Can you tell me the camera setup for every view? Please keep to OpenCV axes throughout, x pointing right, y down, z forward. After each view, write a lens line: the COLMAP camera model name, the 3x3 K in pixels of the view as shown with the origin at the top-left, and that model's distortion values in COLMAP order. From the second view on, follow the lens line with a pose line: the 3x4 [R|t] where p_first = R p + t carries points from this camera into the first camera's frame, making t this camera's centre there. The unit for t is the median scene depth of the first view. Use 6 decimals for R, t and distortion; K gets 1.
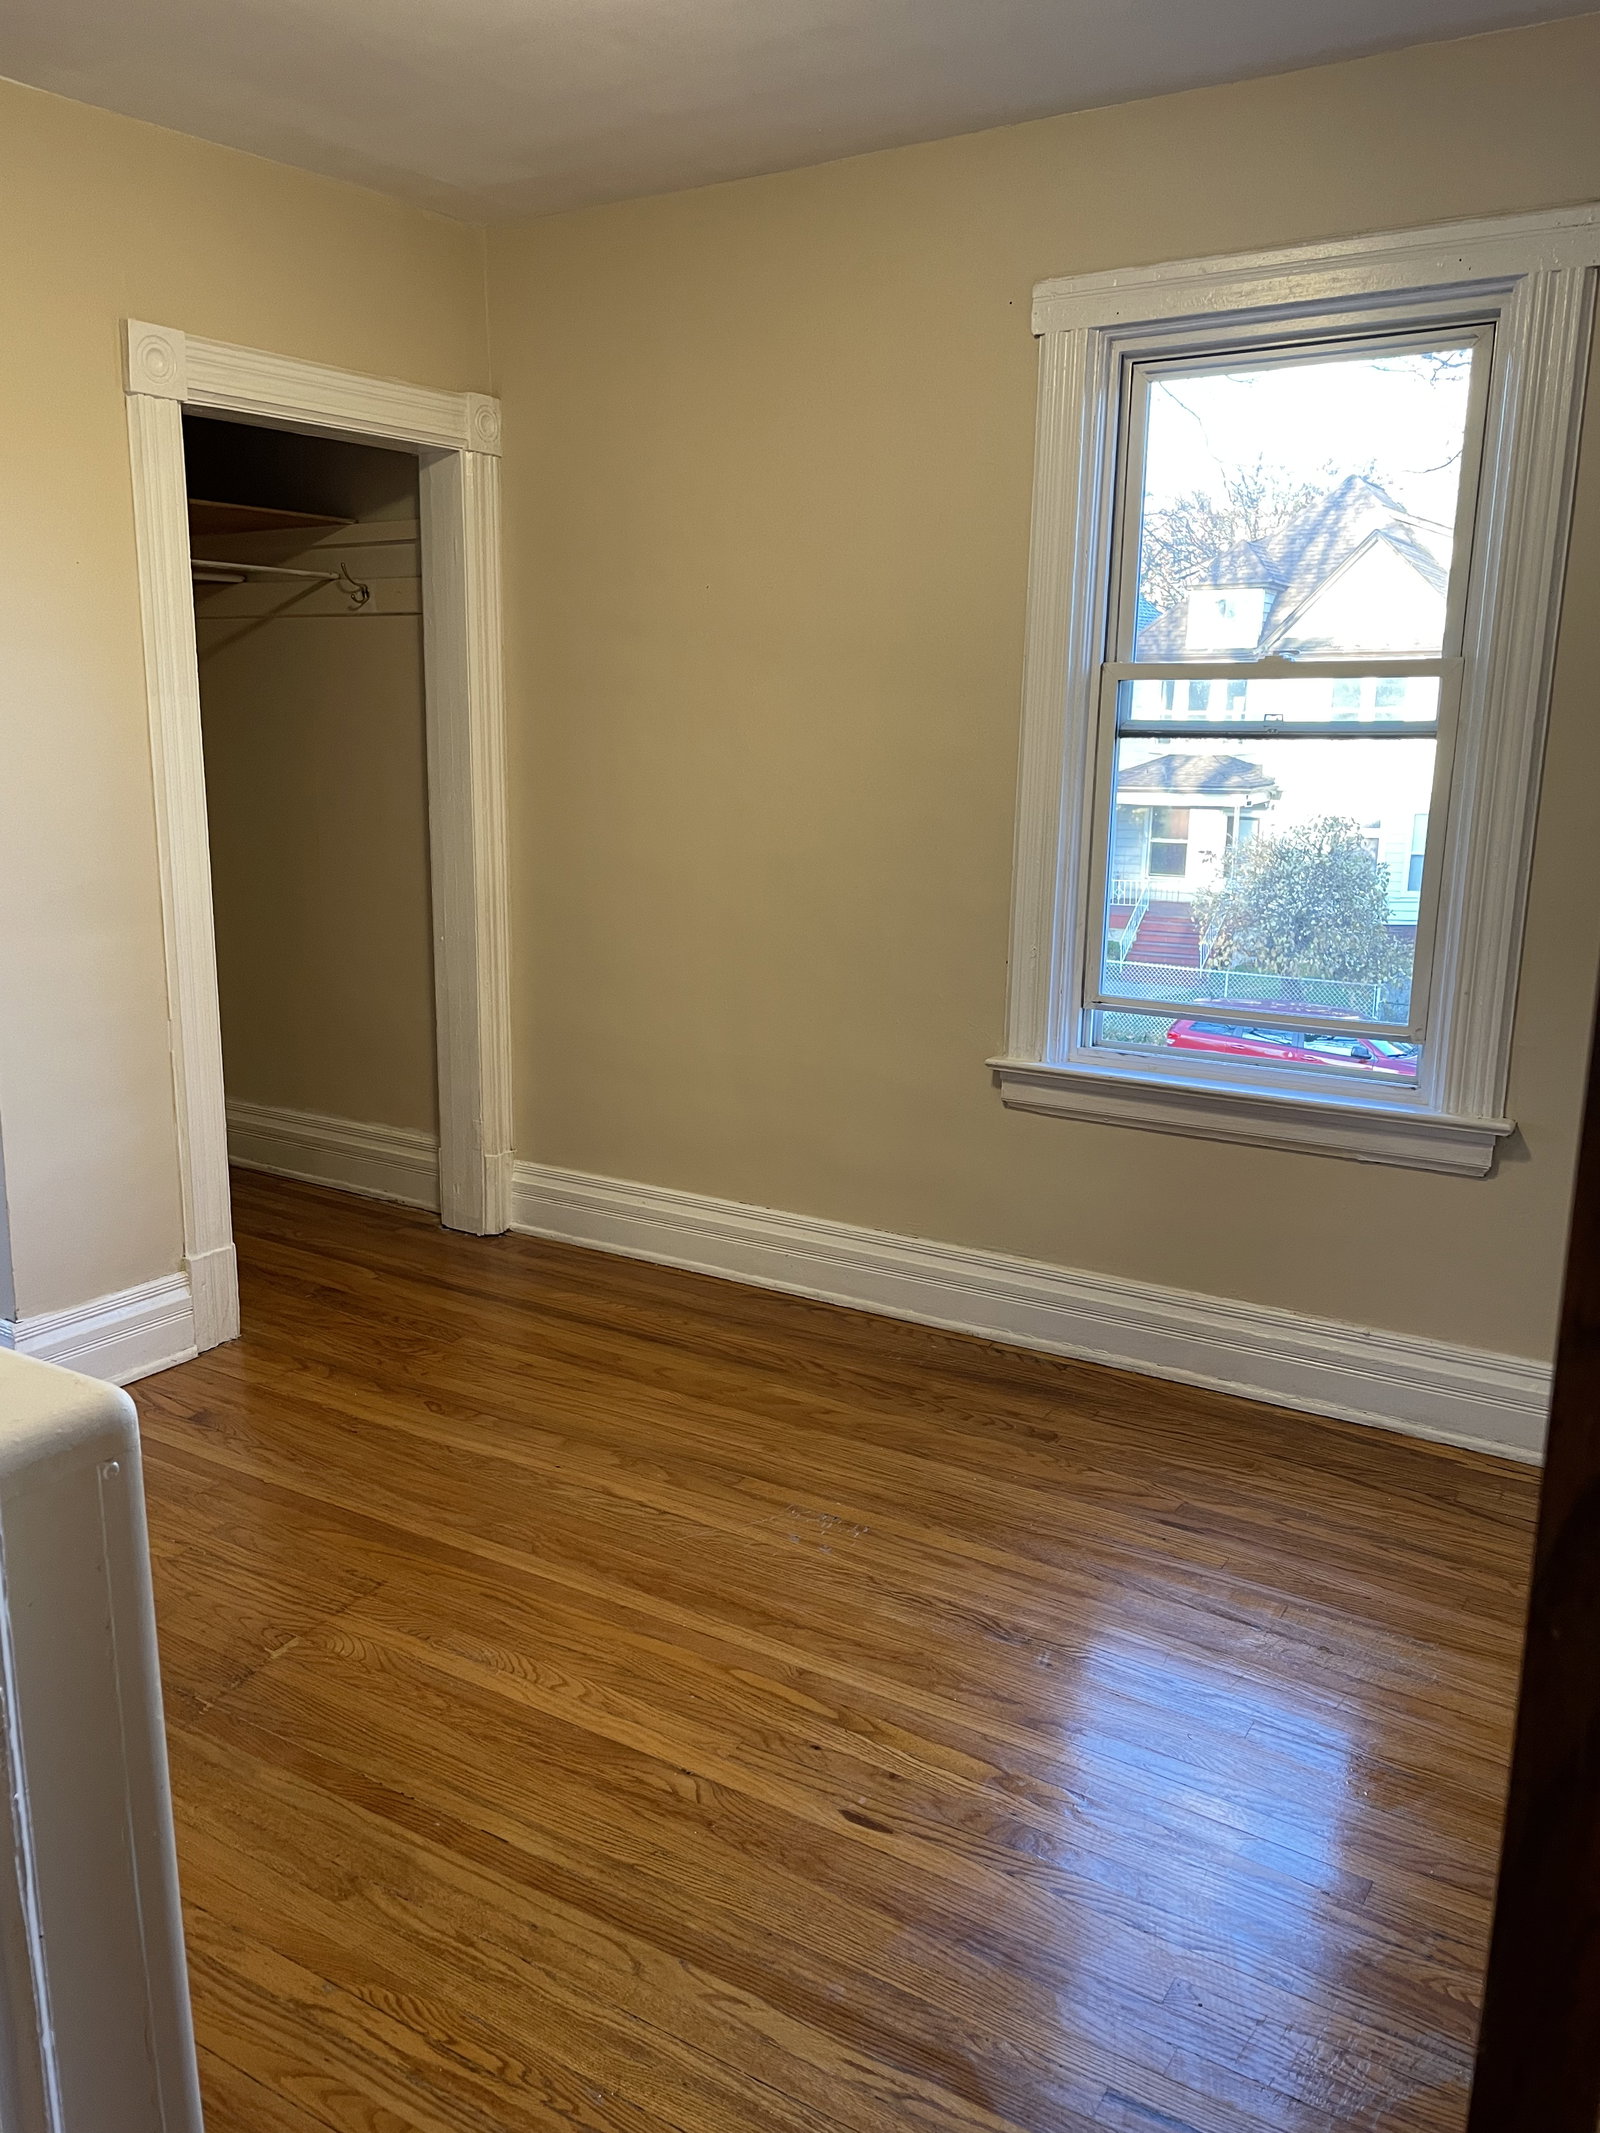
lens RADIAL K [[1608.2, 0, 812.8], [0, 1608.2, 1063.1], [0, 0, 1]] dist [0.085043, -0.107866]
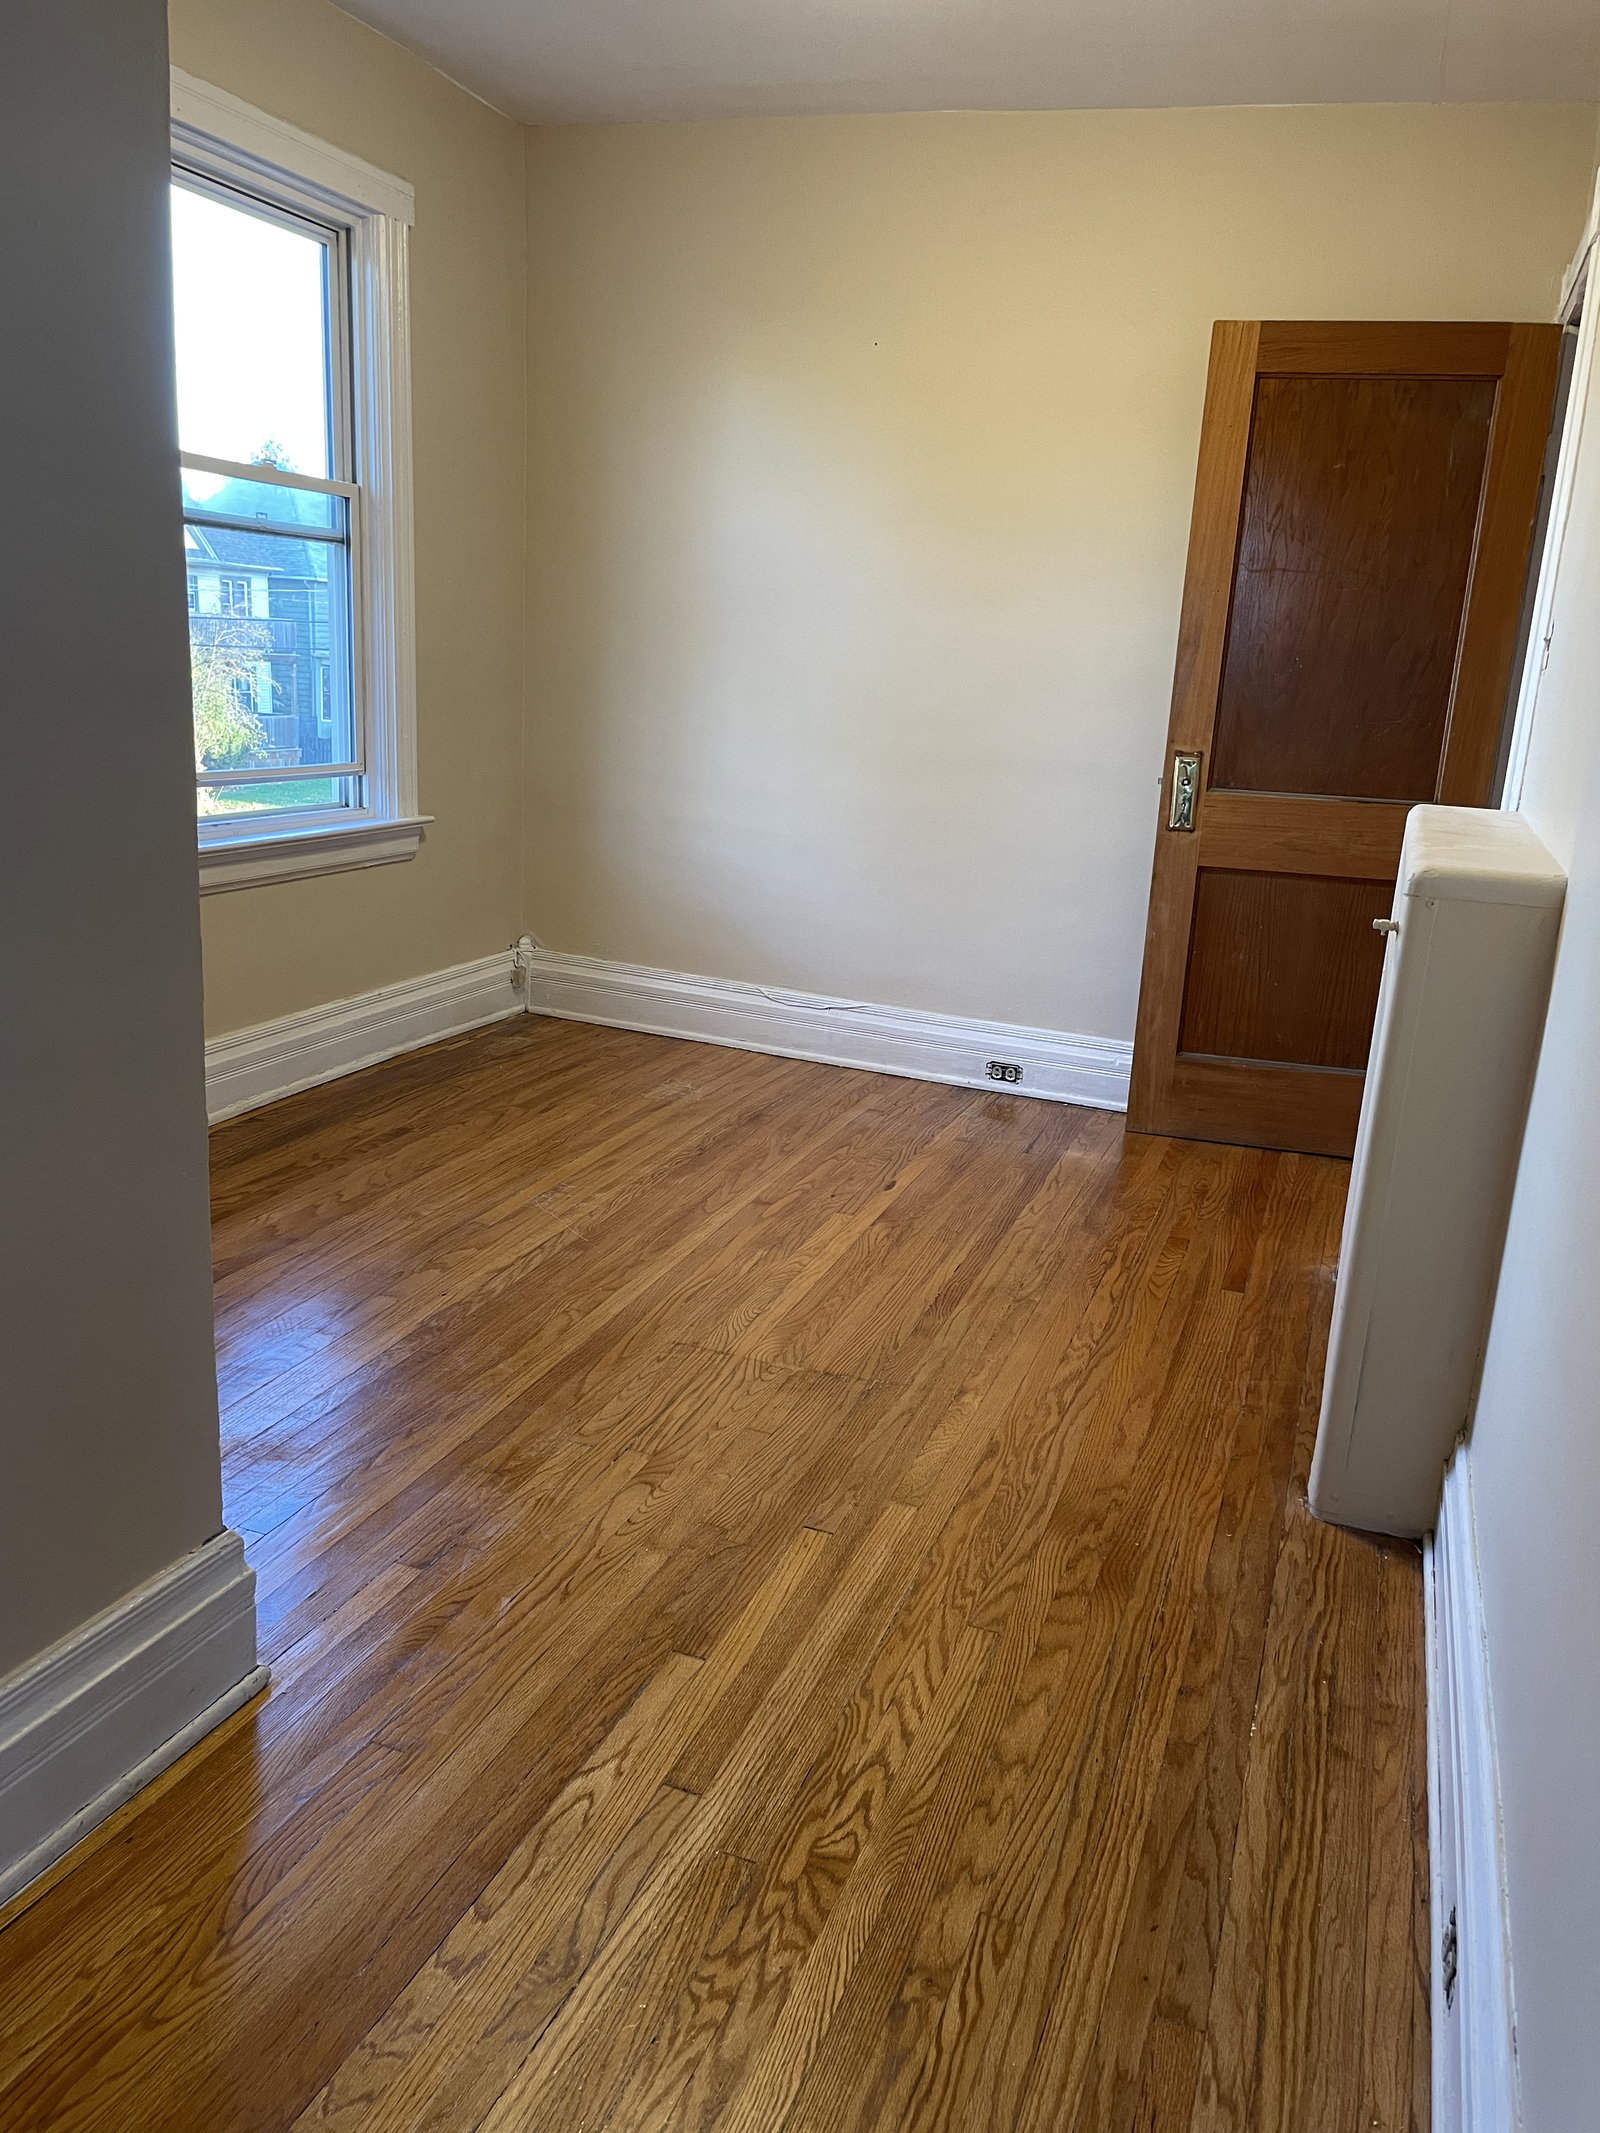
lens RADIAL K [[1608.2, 0, 812.7], [0, 1608.2, 1070.4], [0, 0, 1]] dist [0.085043, -0.107866]
pose [[-0.208845, -0.271116, 0.939617, -1.110857], [0.144375, 0.941729, 0.303814, -0.144026], [-0.967233, 0.199107, -0.157533, 0.940468]]
